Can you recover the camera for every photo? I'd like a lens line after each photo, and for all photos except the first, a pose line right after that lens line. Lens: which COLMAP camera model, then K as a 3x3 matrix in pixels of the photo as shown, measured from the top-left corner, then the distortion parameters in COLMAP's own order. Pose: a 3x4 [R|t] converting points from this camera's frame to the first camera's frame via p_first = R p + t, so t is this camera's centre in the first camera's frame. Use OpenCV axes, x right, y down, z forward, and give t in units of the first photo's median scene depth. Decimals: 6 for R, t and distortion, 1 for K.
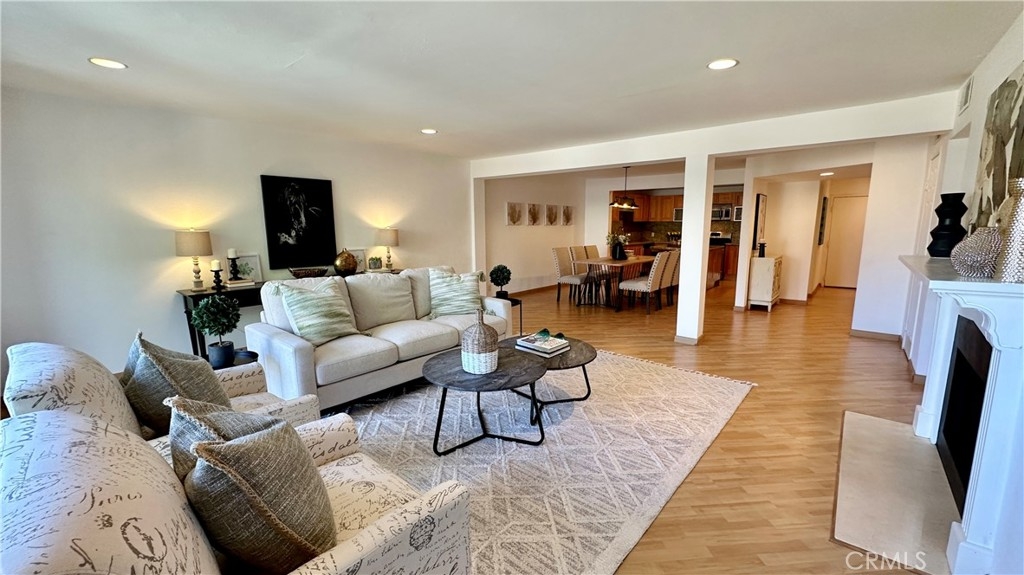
lens RADIAL K [[406.2, 0, 510.7], [0, 406.2, 295.6], [0, 0, 1]] dist [-0.006822, 0.001109]
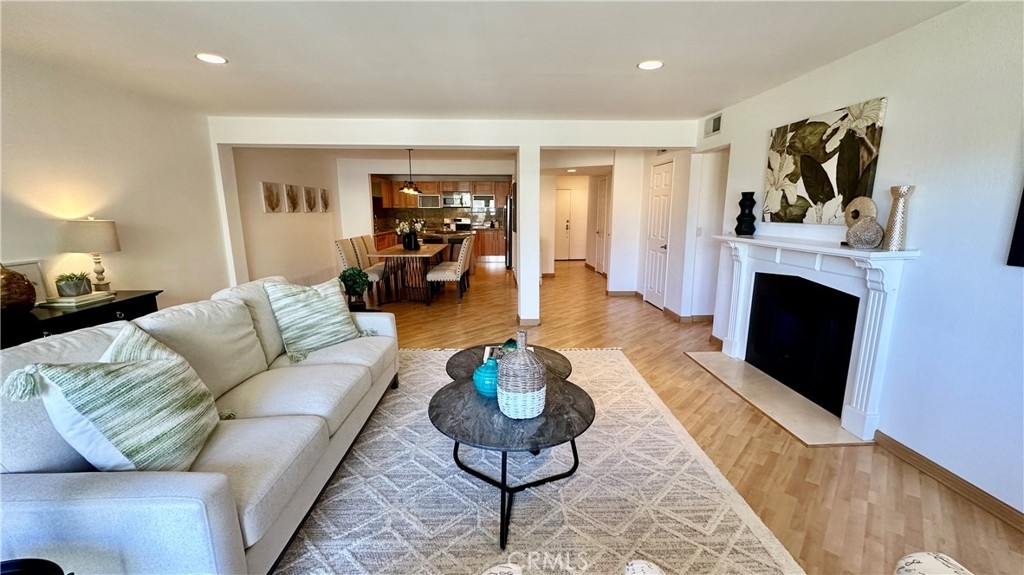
lens RADIAL K [[406.2, 0, 510.5], [0, 406.2, 294.5], [0, 0, 1]] dist [-0.006822, 0.001109]
pose [[0.738681, -0.135354, 0.660326, -0.288630], [0.114668, 0.990586, 0.074775, -0.045369], [-0.664230, 0.020483, 0.747247, 0.234948]]
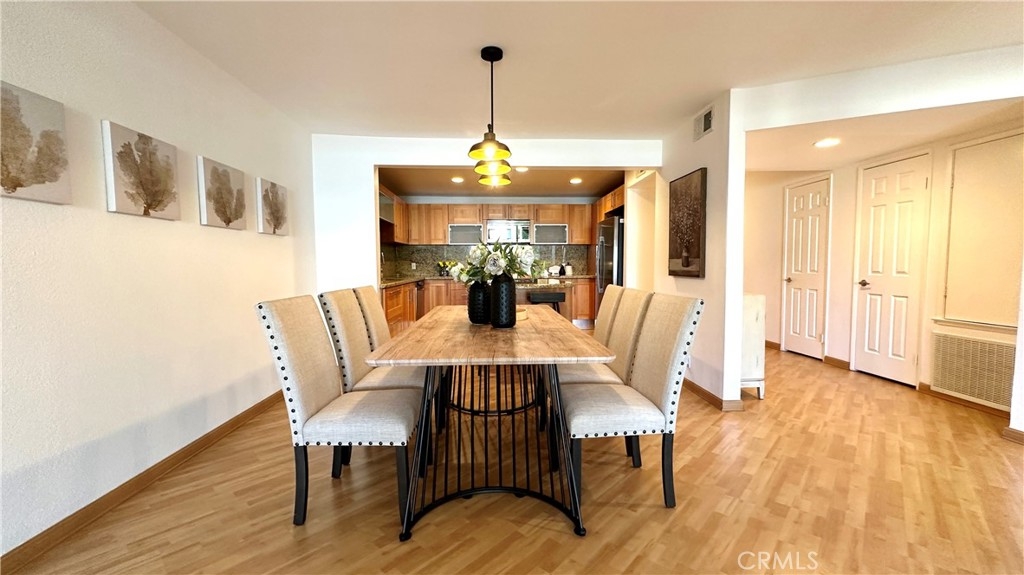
lens RADIAL K [[406.2, 0, 508.7], [0, 406.2, 284.8], [0, 0, 1]] dist [-0.006822, 0.001109]
pose [[0.735397, -0.037041, 0.676623, 0.082849], [0.121374, 0.989557, -0.077745, -0.137857], [-0.666678, 0.139298, 0.732213, 1.110194]]
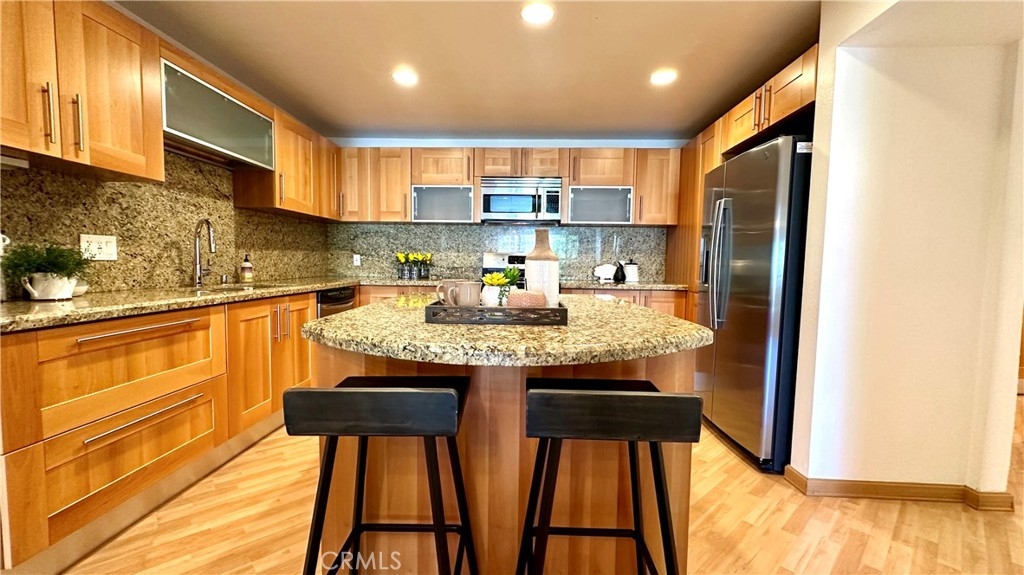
lens RADIAL K [[406.2, 0, 511.2], [0, 406.2, 287.0], [0, 0, 1]] dist [-0.006822, 0.001109]
pose [[0.791764, -0.025828, 0.610280, 0.587442], [0.090527, 0.993034, -0.075420, -0.215950], [-0.604081, 0.114962, 0.788587, 1.572982]]
